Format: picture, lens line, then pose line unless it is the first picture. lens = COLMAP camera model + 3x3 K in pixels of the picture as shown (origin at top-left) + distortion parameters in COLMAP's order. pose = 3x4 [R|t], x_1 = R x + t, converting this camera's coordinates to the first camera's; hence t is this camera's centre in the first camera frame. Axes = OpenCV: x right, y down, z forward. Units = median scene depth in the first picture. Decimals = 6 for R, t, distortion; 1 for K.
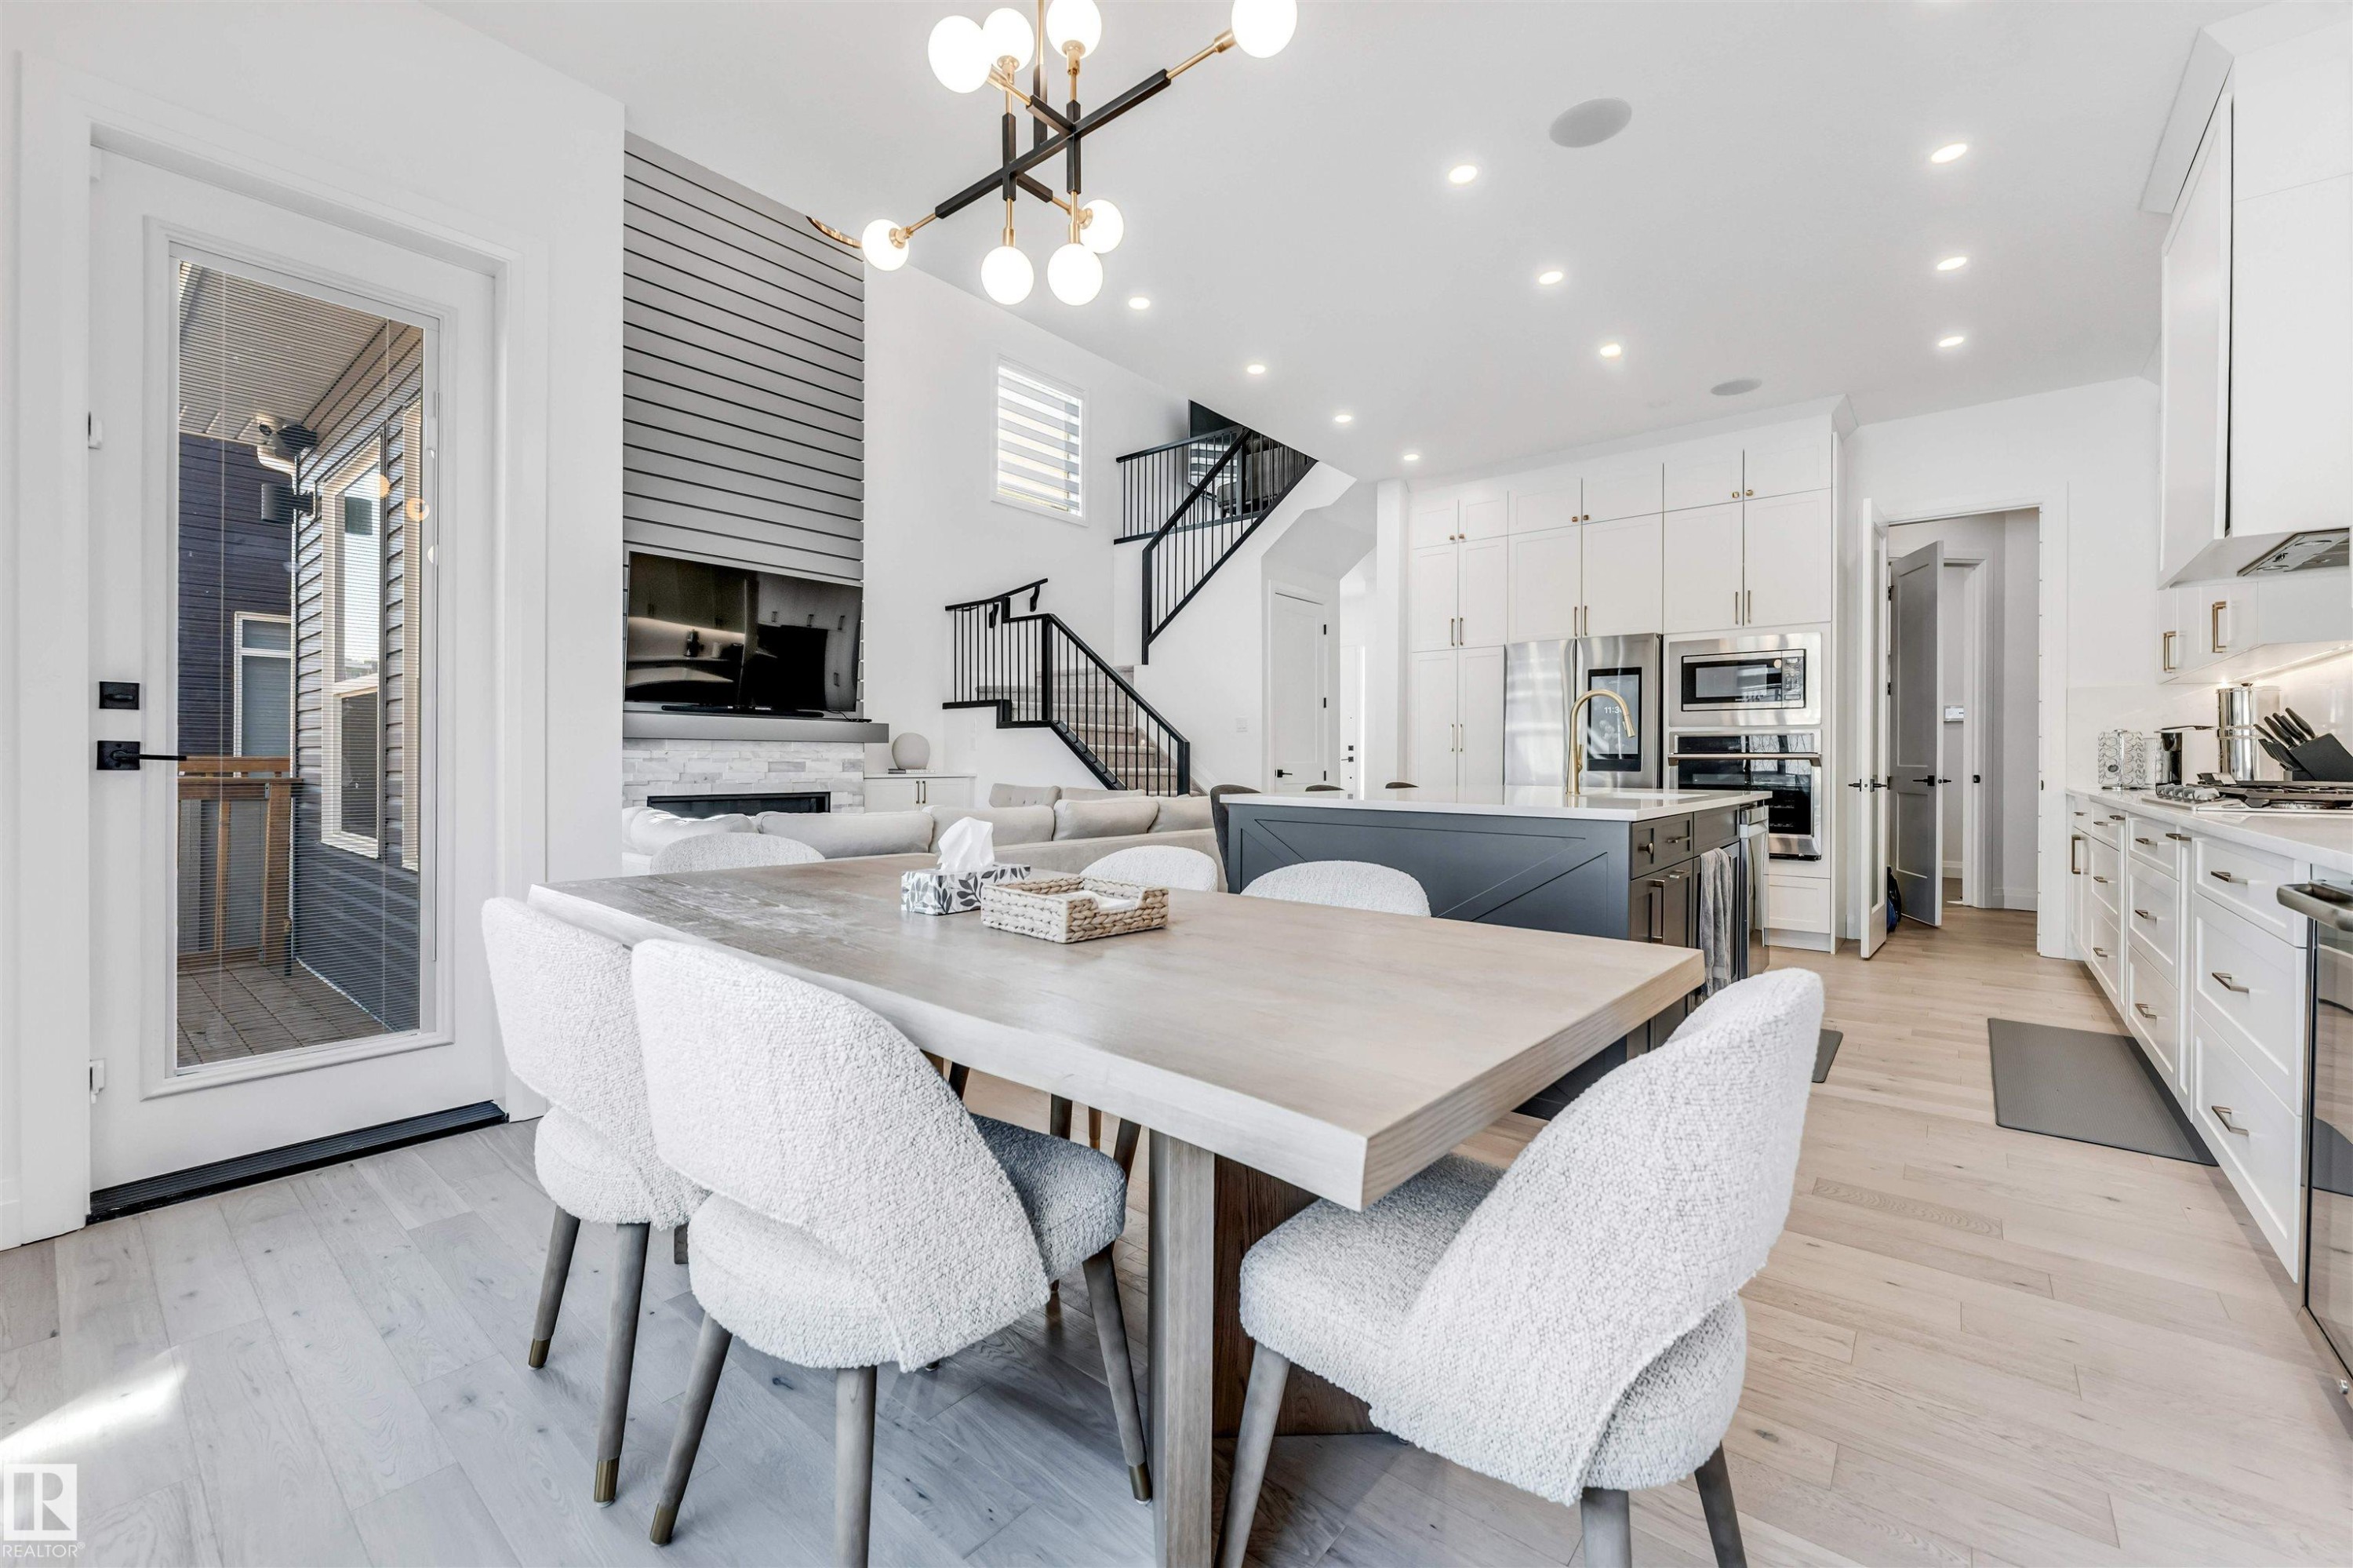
lens RADIAL K [[952.4, 0, 1163.8], [0, 952.4, 774.6], [0, 0, 1]] dist [0.000251, -0.001009]
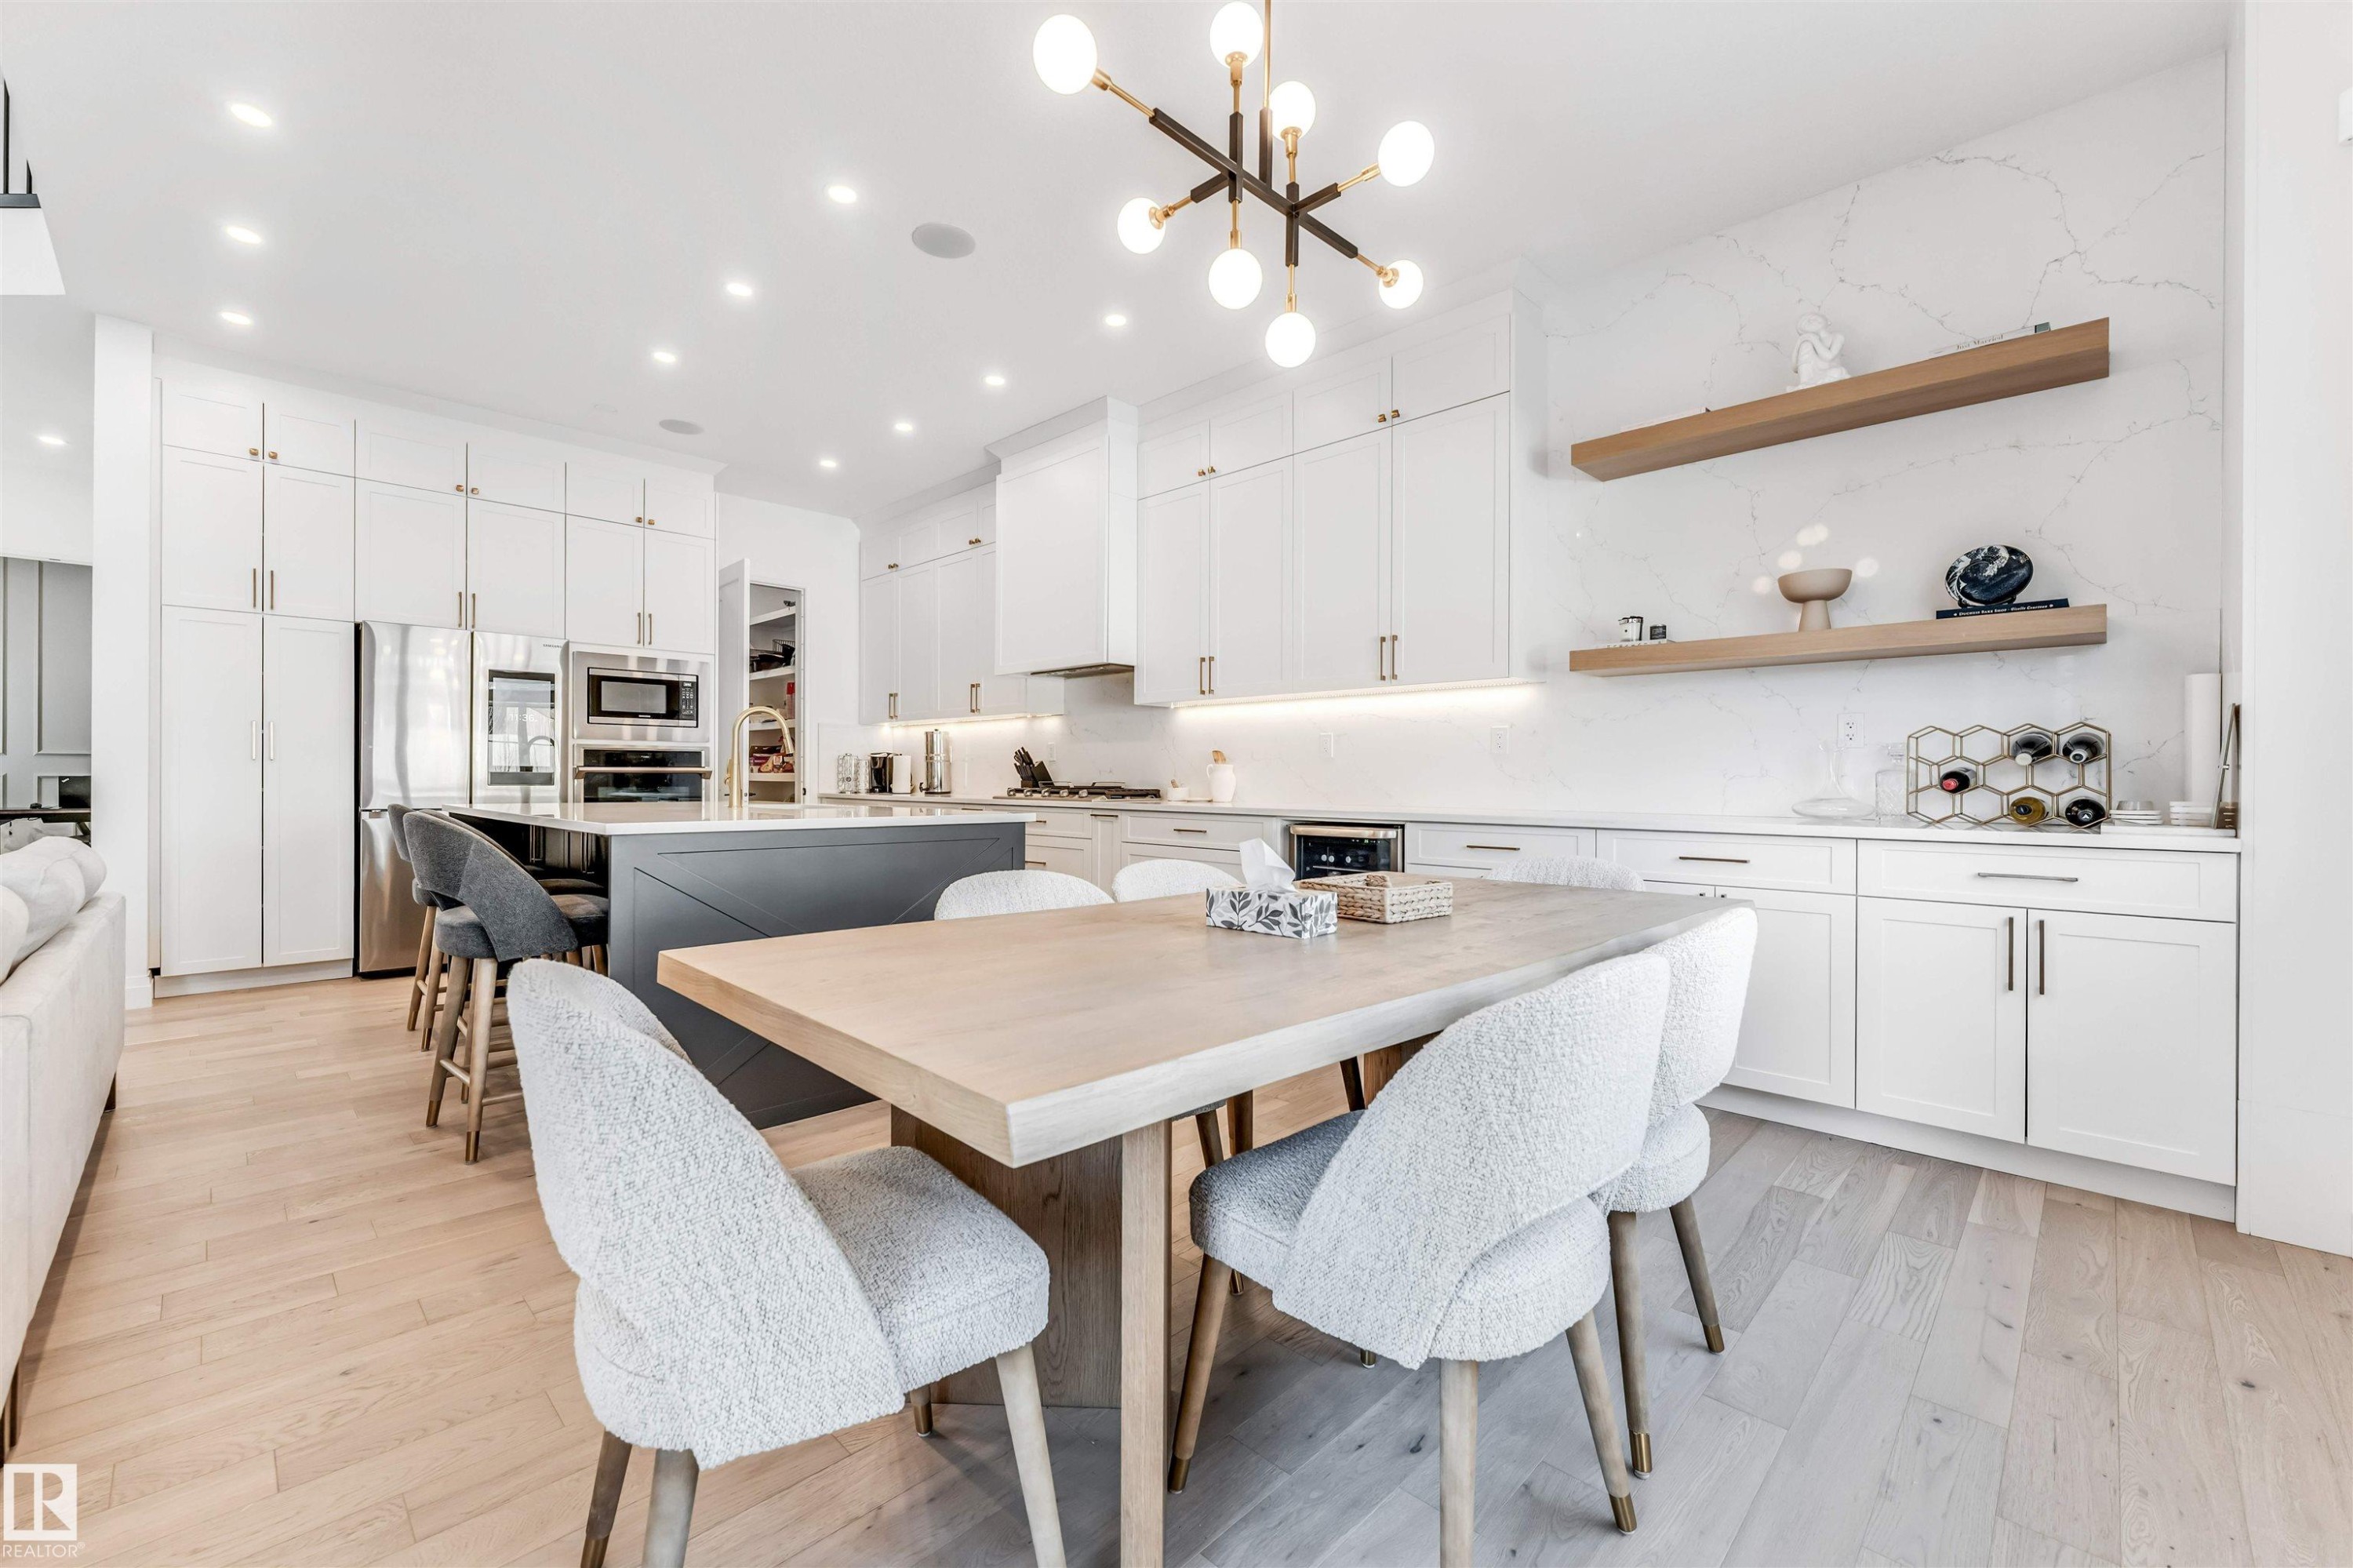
lens RADIAL K [[952.4, 0, 1148.2], [0, 952.4, 781.9], [0, 0, 1]] dist [0.000251, -0.001009]
pose [[0.101440, -0.006854, 0.994818, -0.326186], [0.010990, 0.999923, 0.005769, -0.004577], [-0.994781, 0.010348, 0.101508, 0.285505]]
